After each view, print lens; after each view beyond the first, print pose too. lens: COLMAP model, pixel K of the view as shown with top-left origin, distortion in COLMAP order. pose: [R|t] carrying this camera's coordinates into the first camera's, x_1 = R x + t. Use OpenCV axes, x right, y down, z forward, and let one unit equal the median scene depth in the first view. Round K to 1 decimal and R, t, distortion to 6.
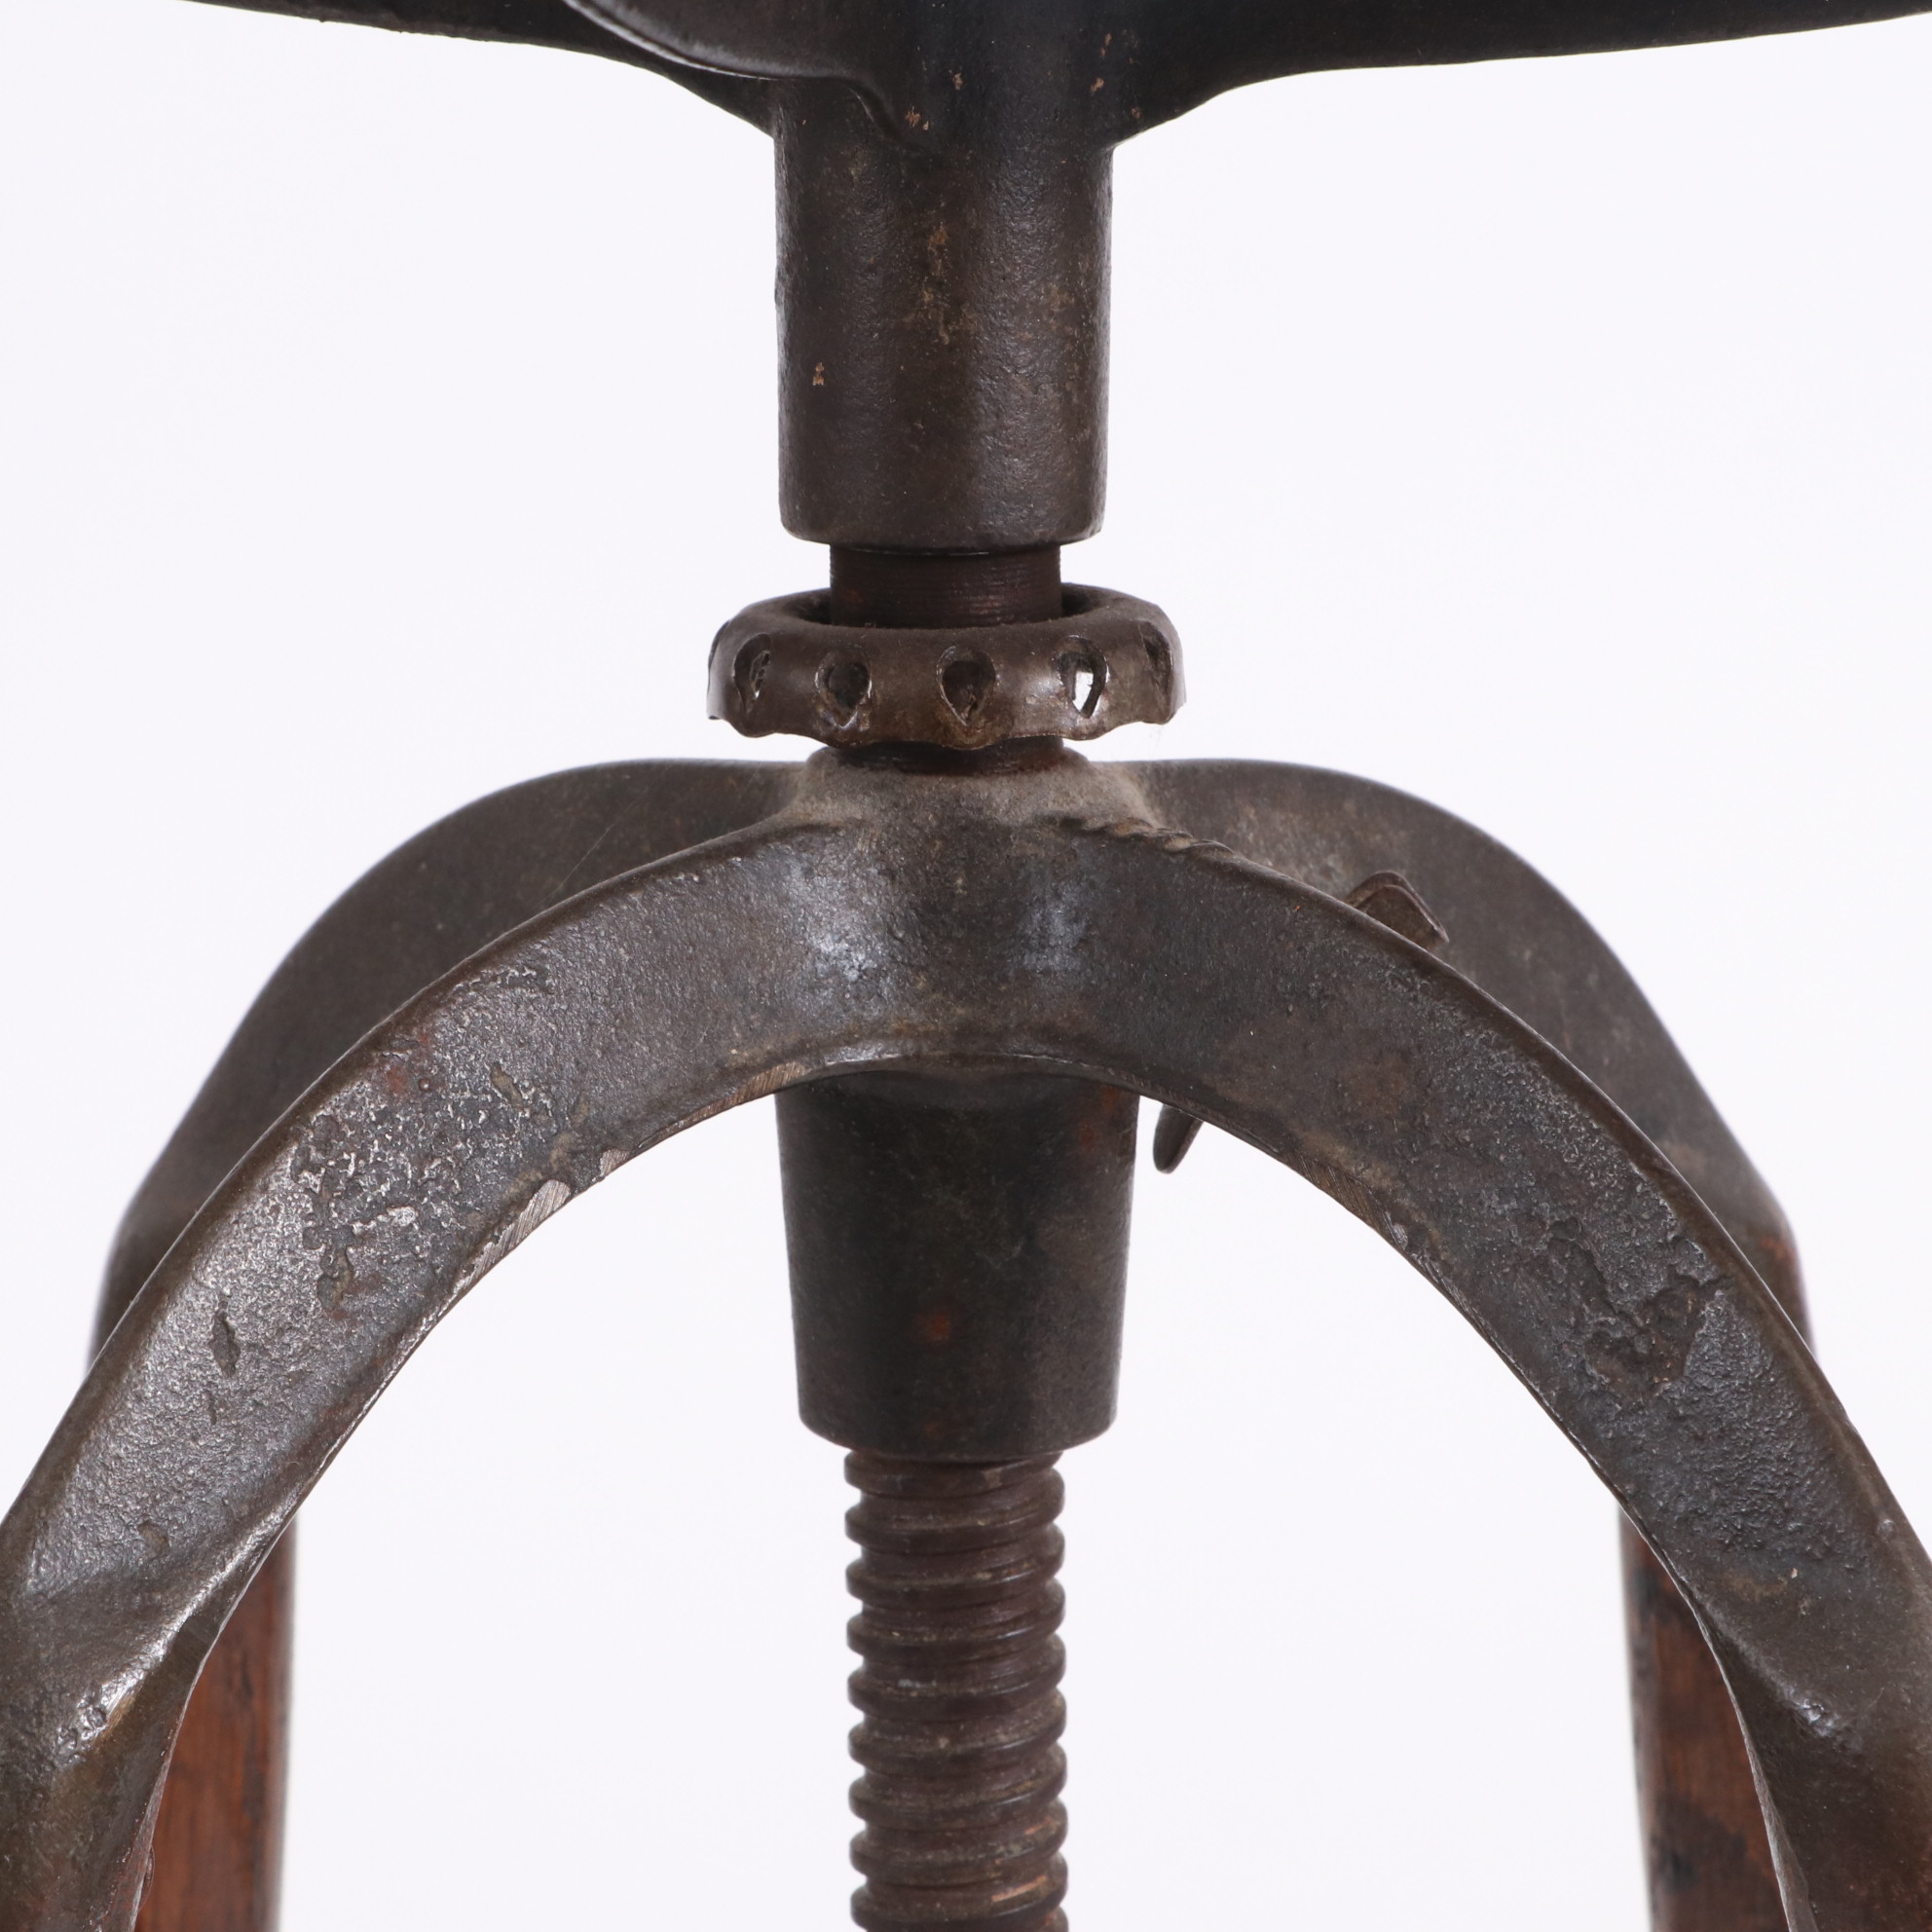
lens RADIAL K [[7836.2, 0, 961.0], [0, 7836.2, 964.9], [0, 0, 1]] dist [0.173882, 0.000000]
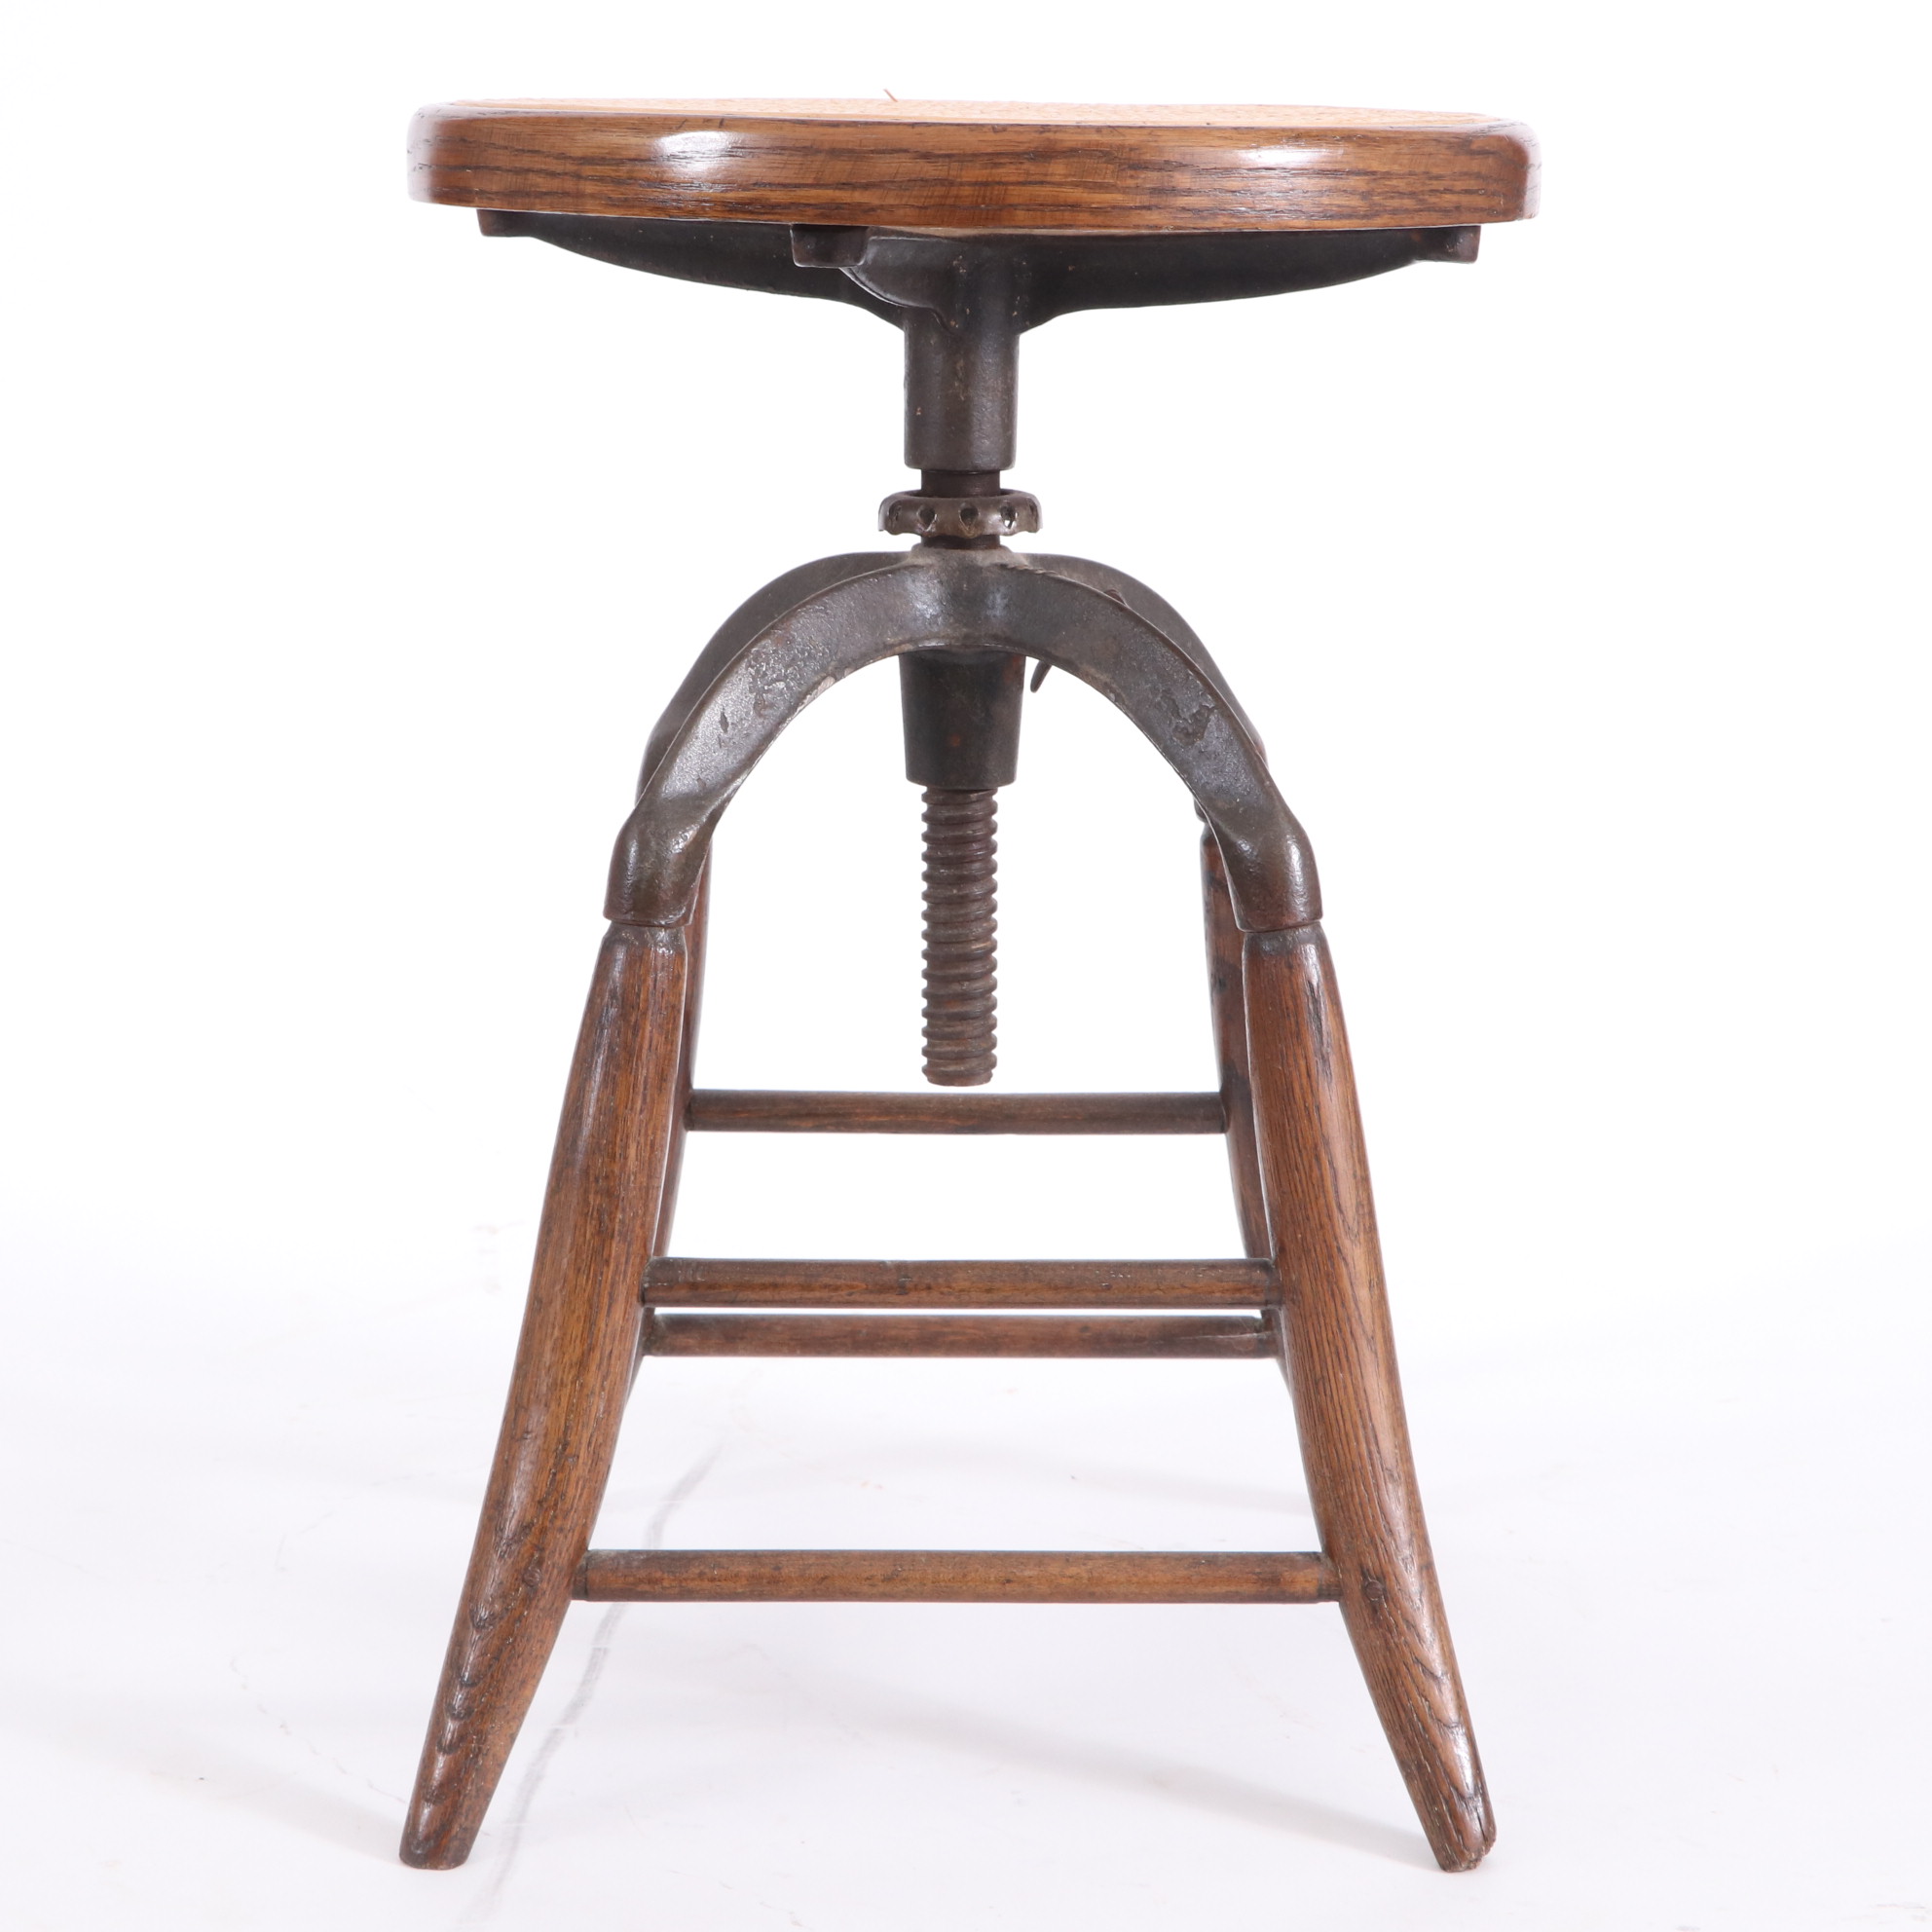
lens RADIAL K [[5101.5, 0, 965.7], [0, 5101.5, 963.3], [0, 0, 1]] dist [0.088796, 0.000000]
pose [[0.999883, 0.009823, 0.011707, -0.021015], [-0.009813, 0.999951, -0.000878, 0.133461], [-0.011715, 0.000763, 0.999931, -0.915442]]
